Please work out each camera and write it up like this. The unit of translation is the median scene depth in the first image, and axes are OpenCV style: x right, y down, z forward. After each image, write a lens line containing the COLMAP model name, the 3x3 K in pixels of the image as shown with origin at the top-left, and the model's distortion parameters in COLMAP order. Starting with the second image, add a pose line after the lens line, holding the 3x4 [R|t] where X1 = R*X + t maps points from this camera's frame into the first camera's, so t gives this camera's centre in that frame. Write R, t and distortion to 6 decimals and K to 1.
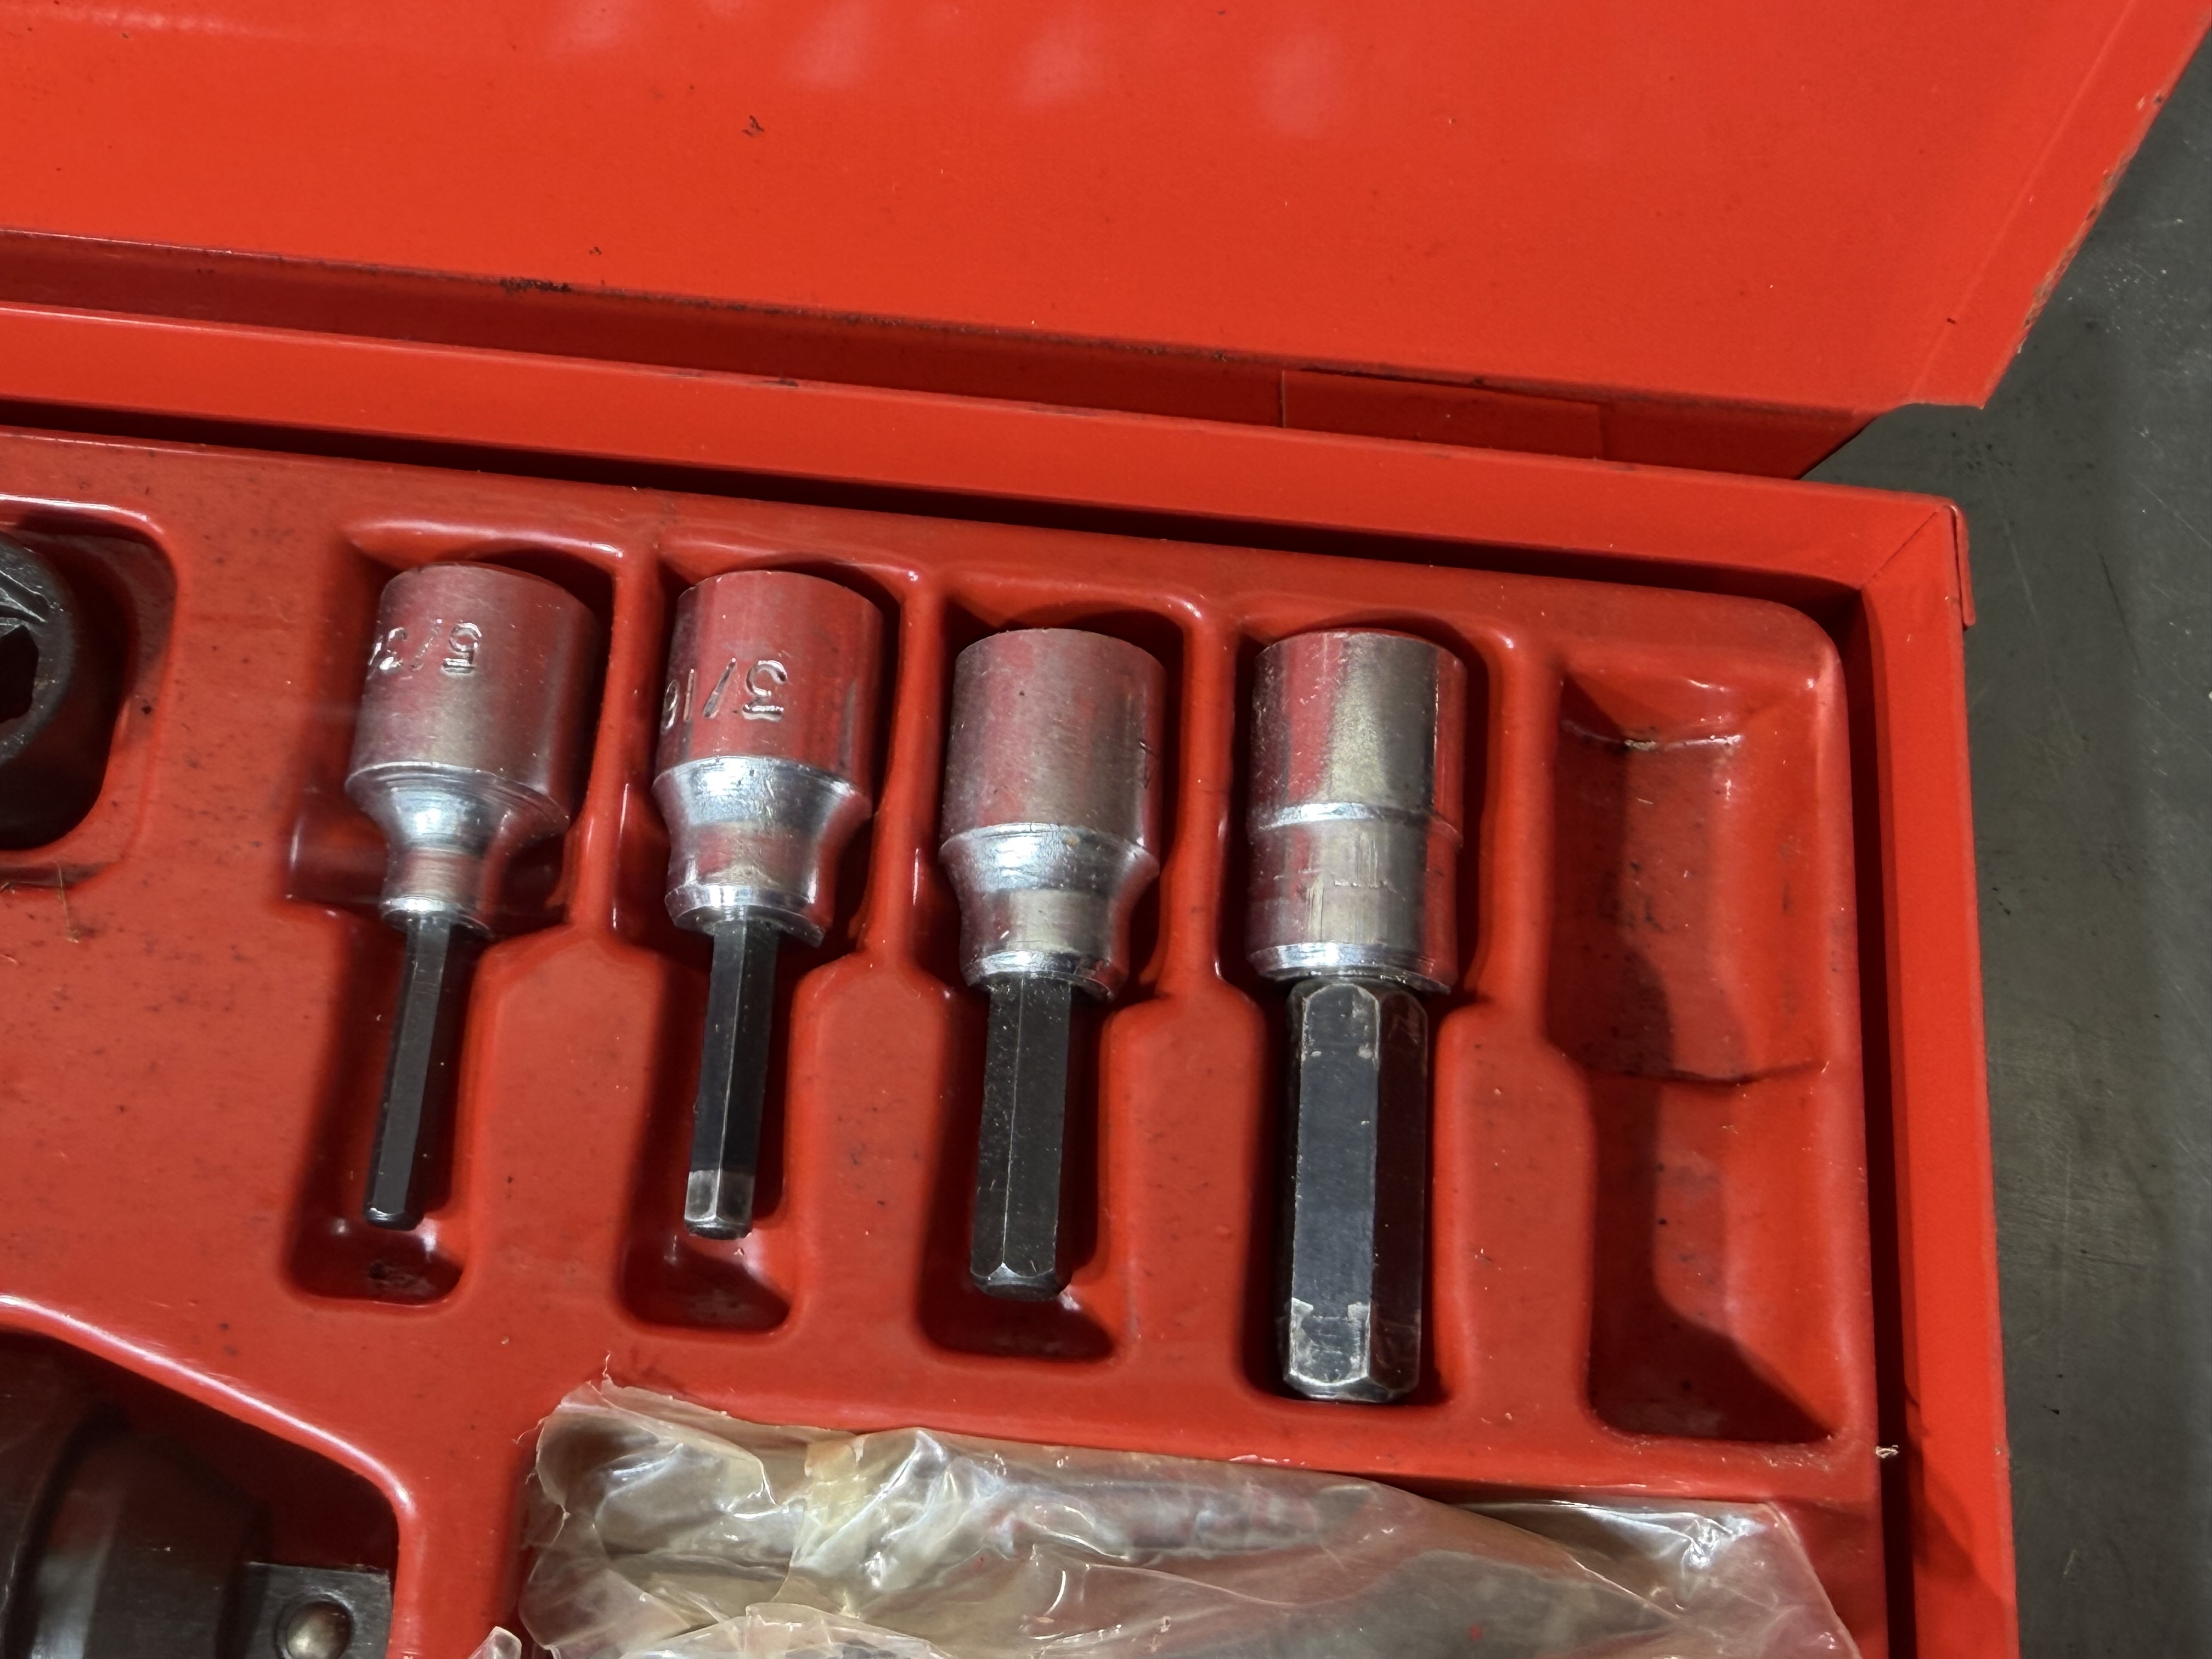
lens RADIAL K [[2460.3, 0, 968.3], [0, 2460.3, 829.6], [0, 0, 1]] dist [0.008854, 0.004882]
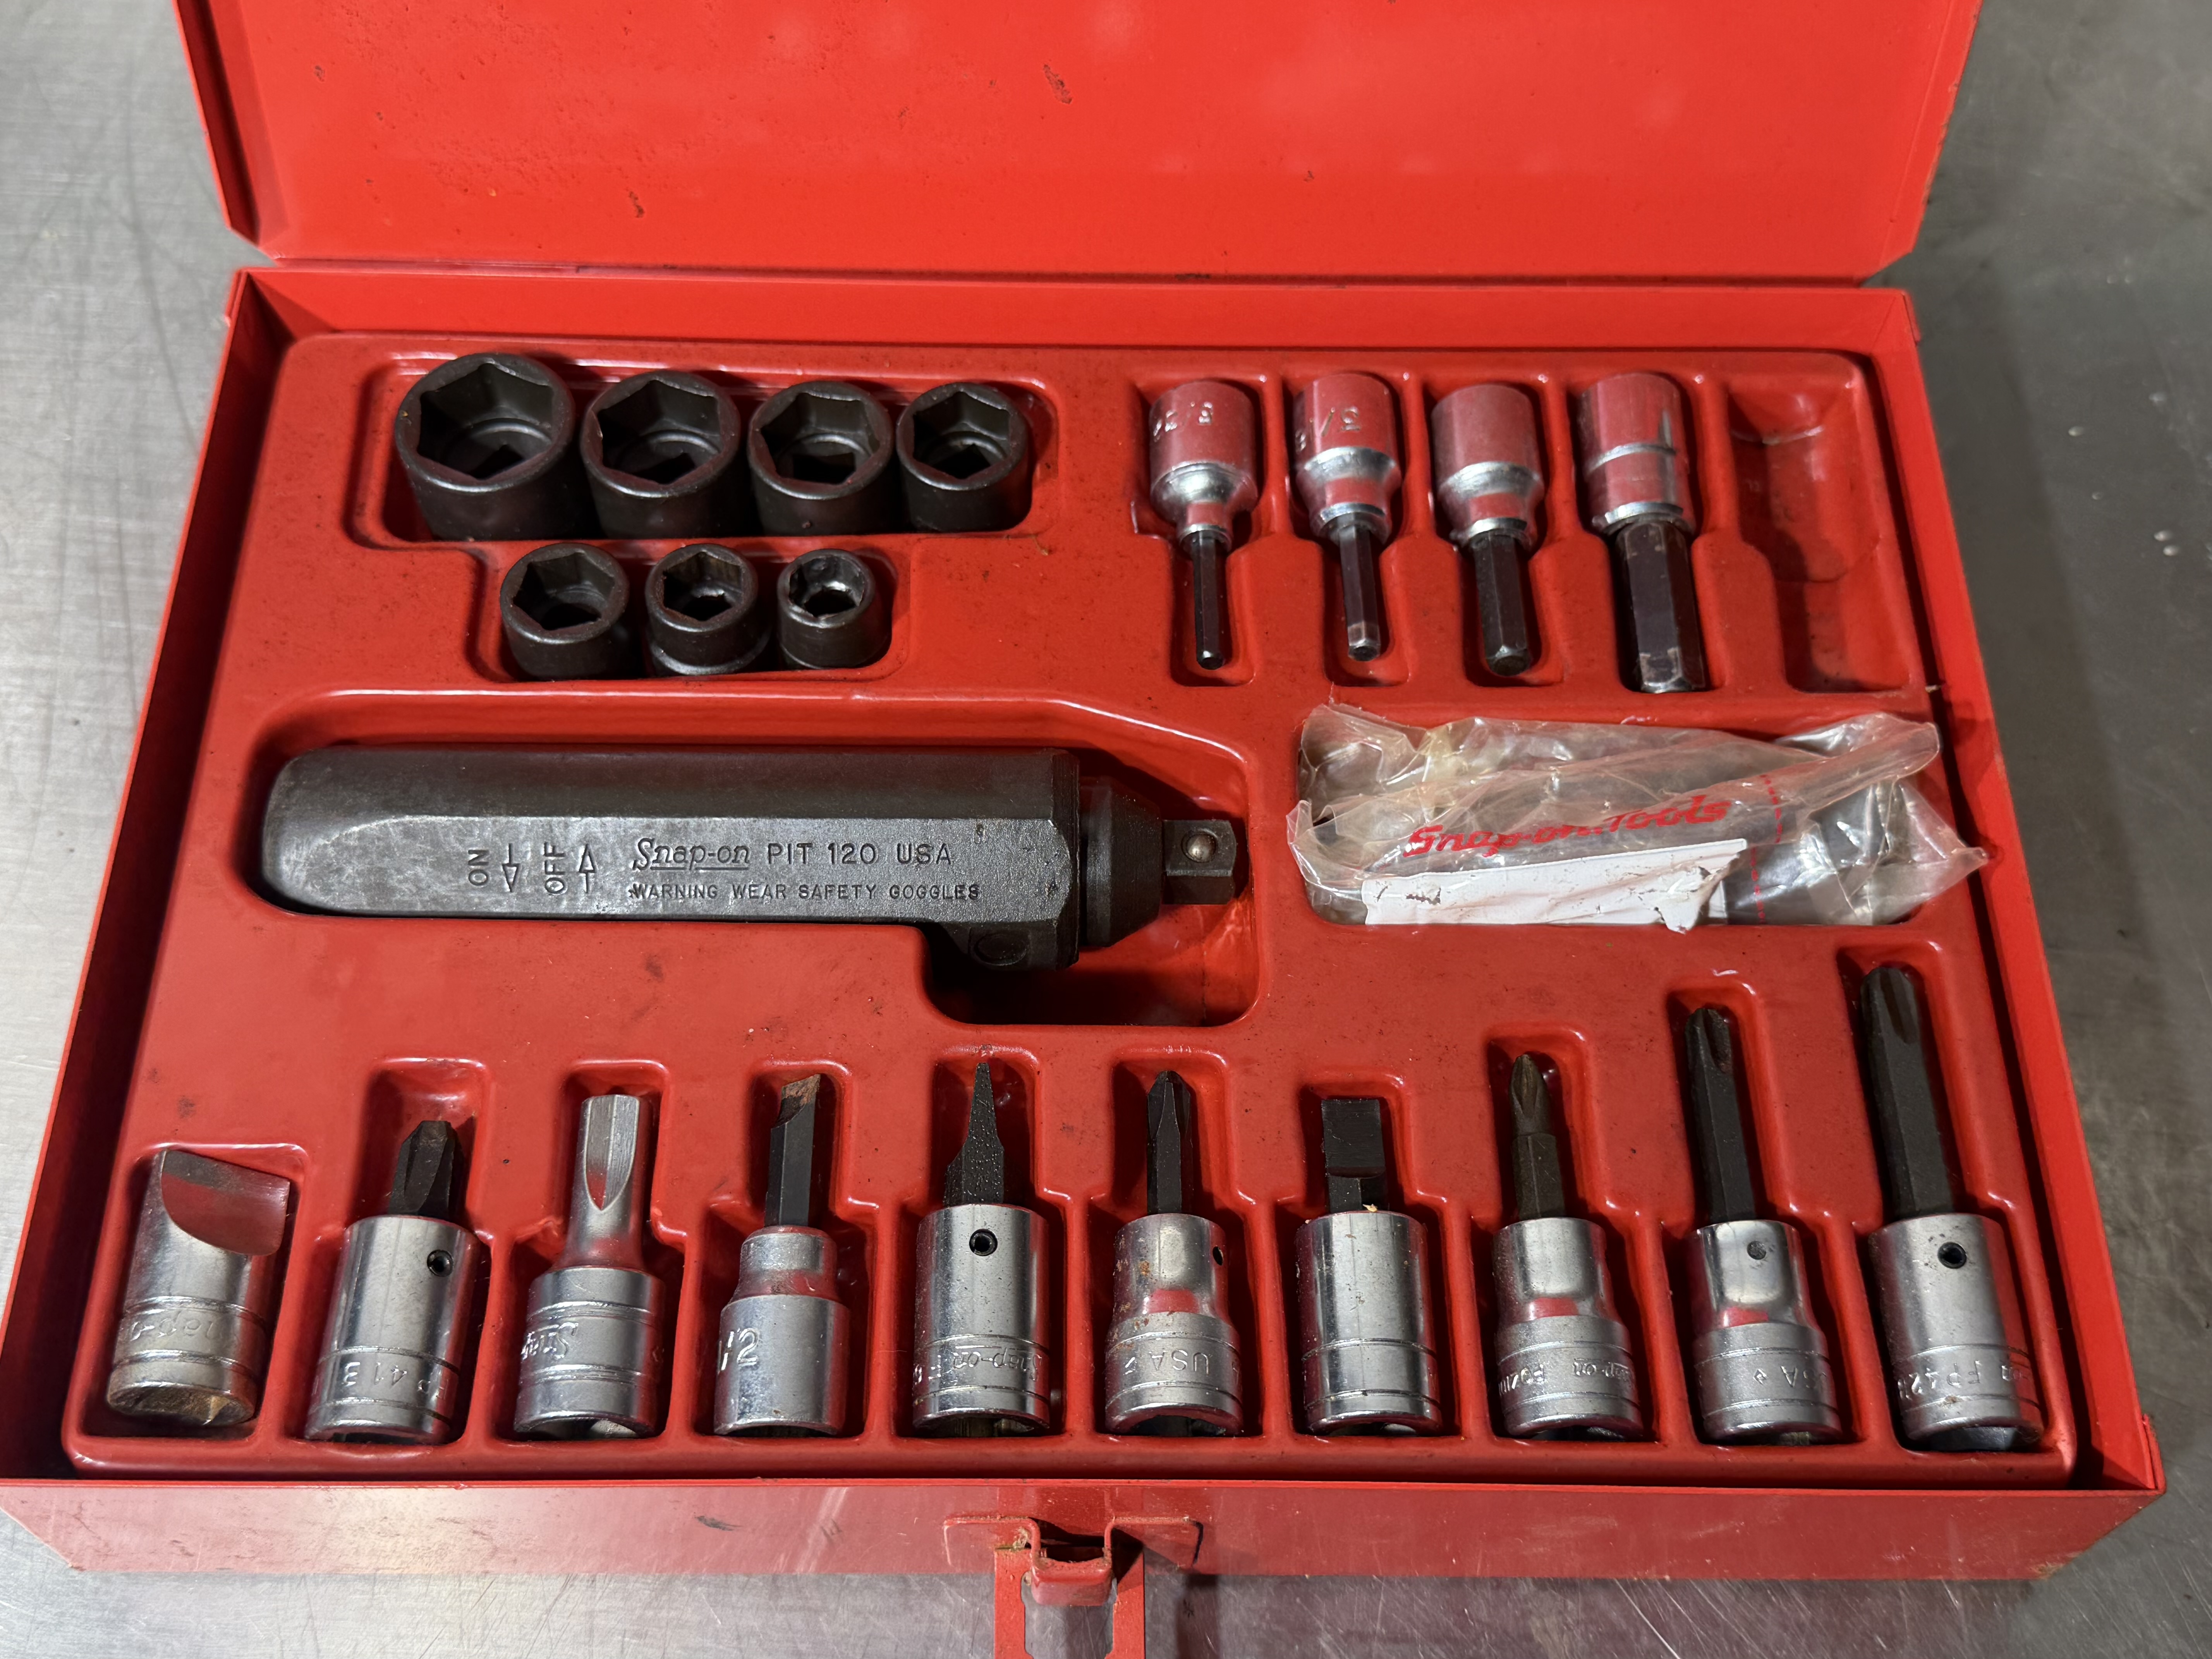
lens RADIAL K [[2482.5, 0, 1092.2], [0, 2482.5, 828.0], [0, 0, 1]] dist [0.156141, -0.463812]
pose [[0.995599, -0.093145, 0.010302, -0.365219], [0.093528, 0.980697, -0.171713, 0.647574], [0.005891, 0.171921, 0.985093, -1.069907]]
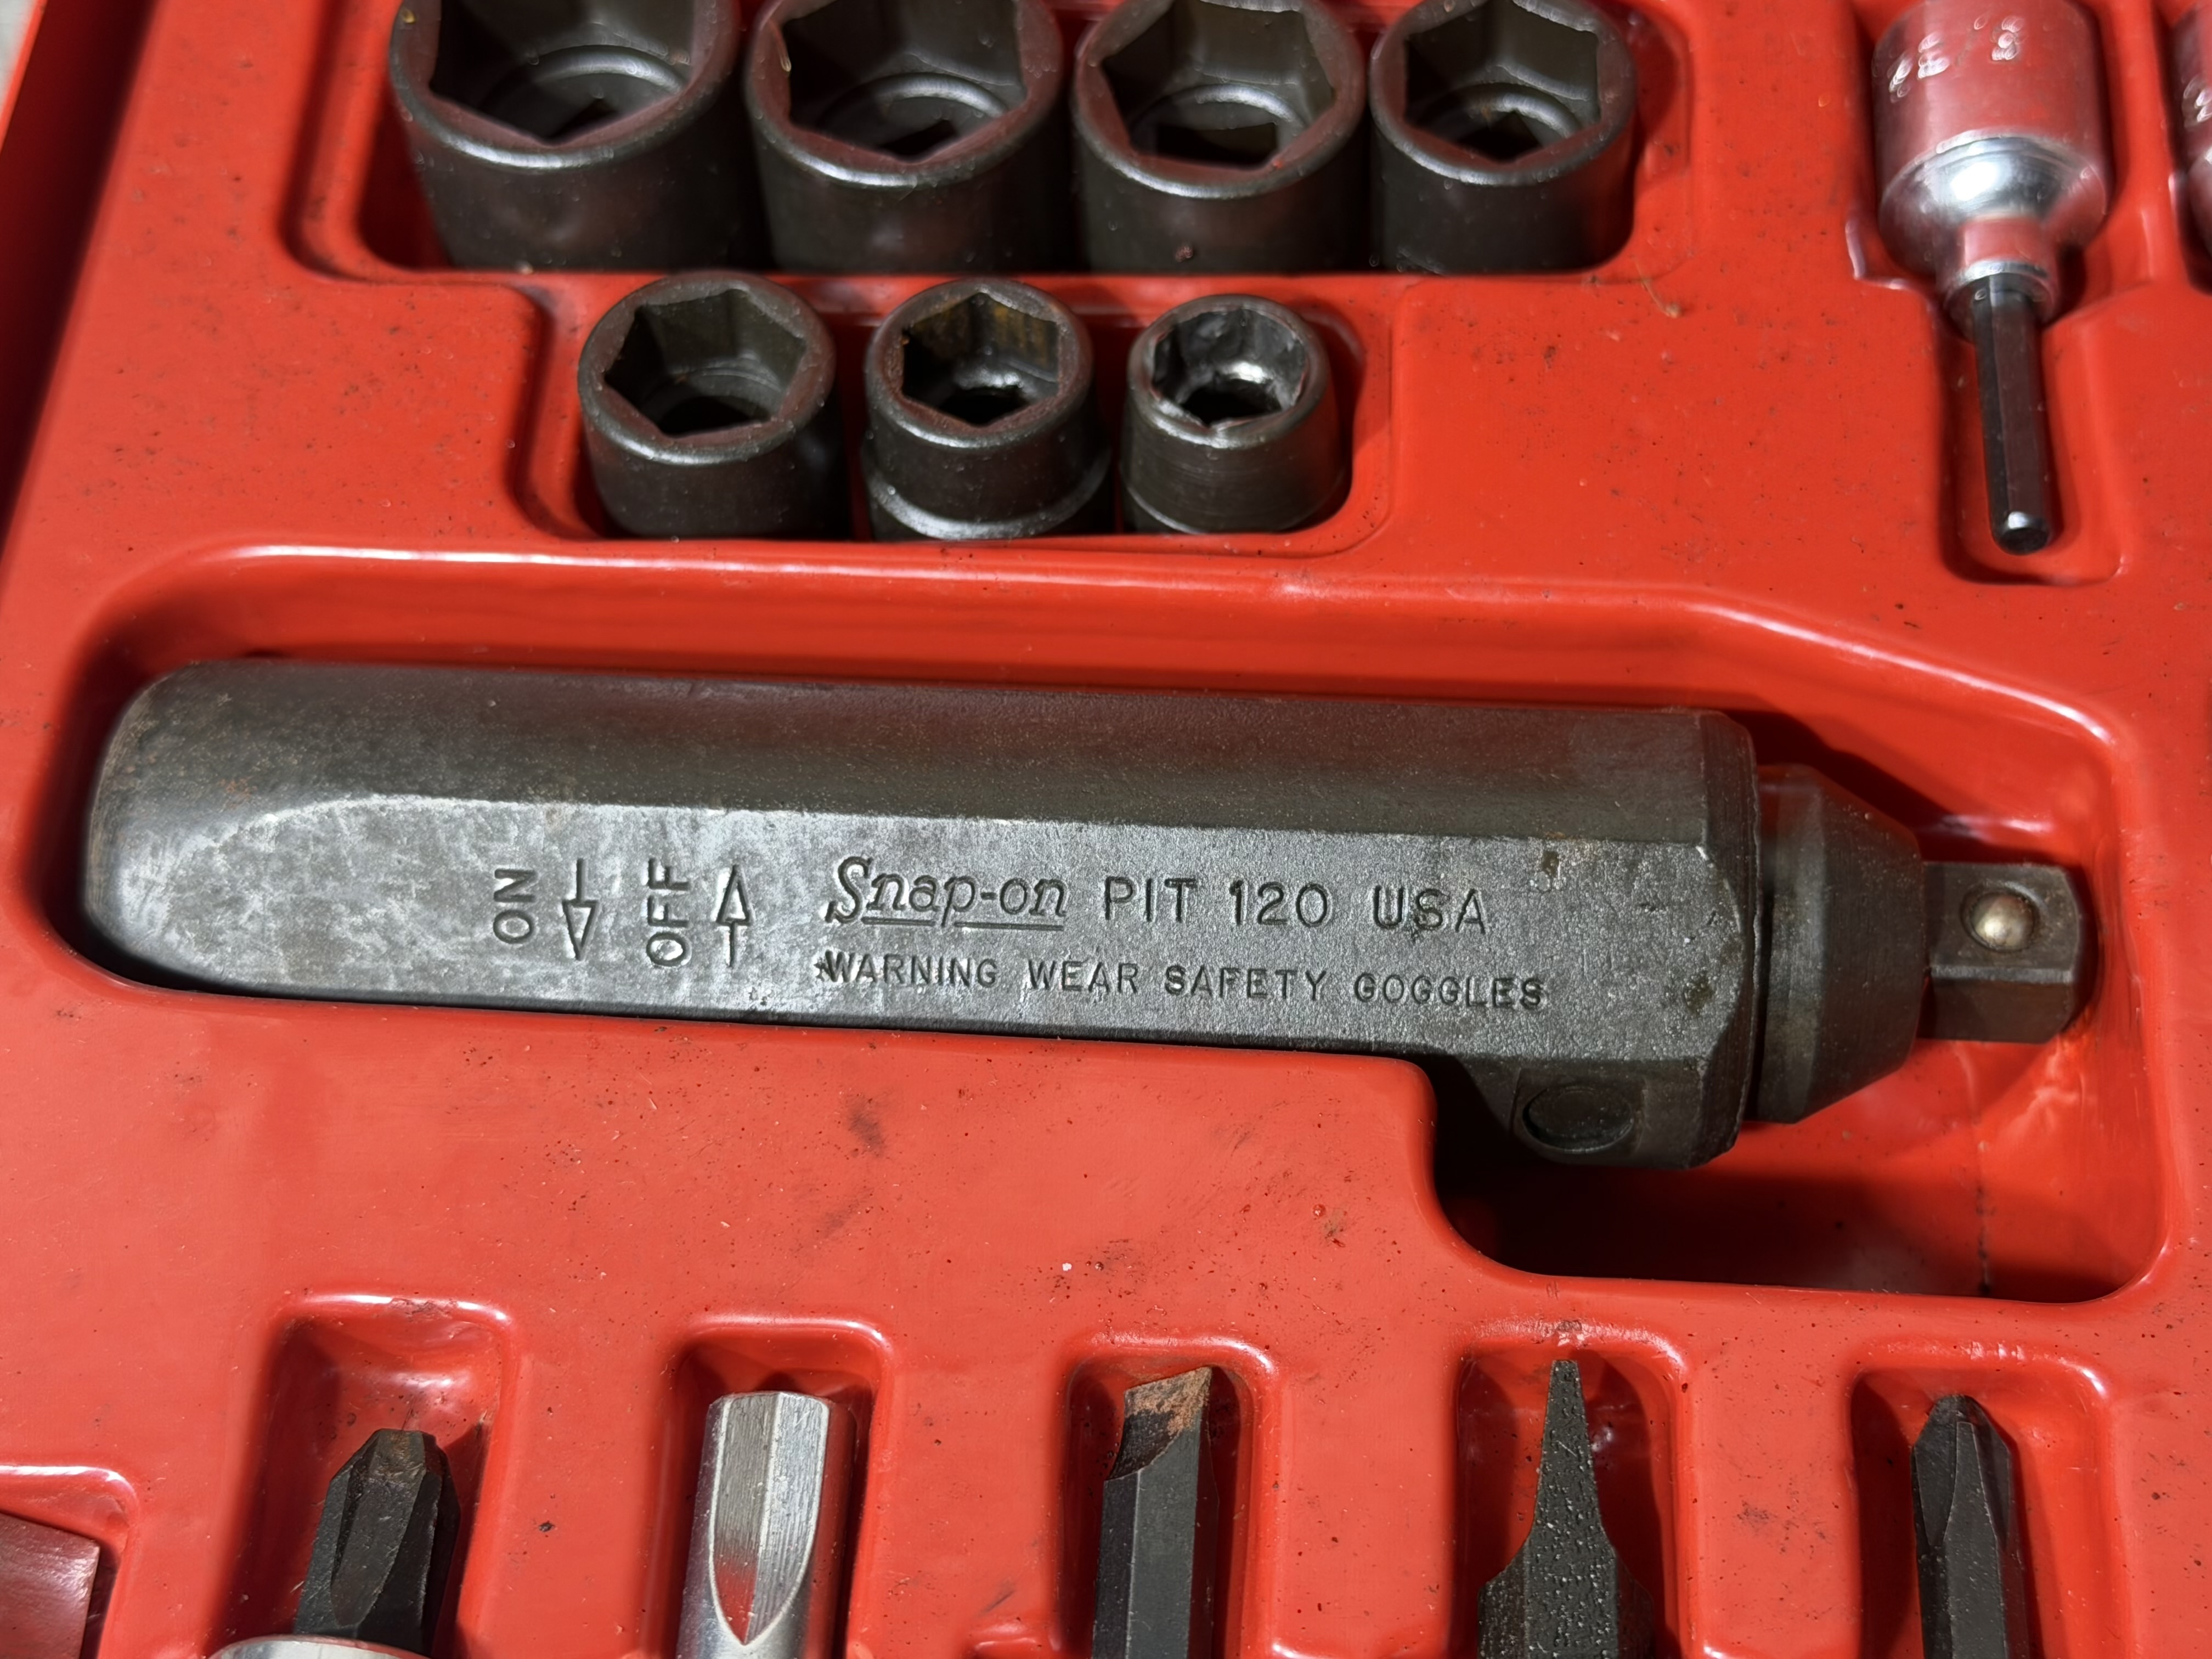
lens RADIAL K [[3700.1, 0, 1106.0], [0, 3700.1, 829.5], [0, 0, 1]] dist [0.111367, -0.060321]
pose [[0.995758, -0.061144, -0.068757, -0.504372], [0.045074, 0.975614, -0.214815, 0.581131], [0.080215, 0.210805, 0.974231, -0.497253]]
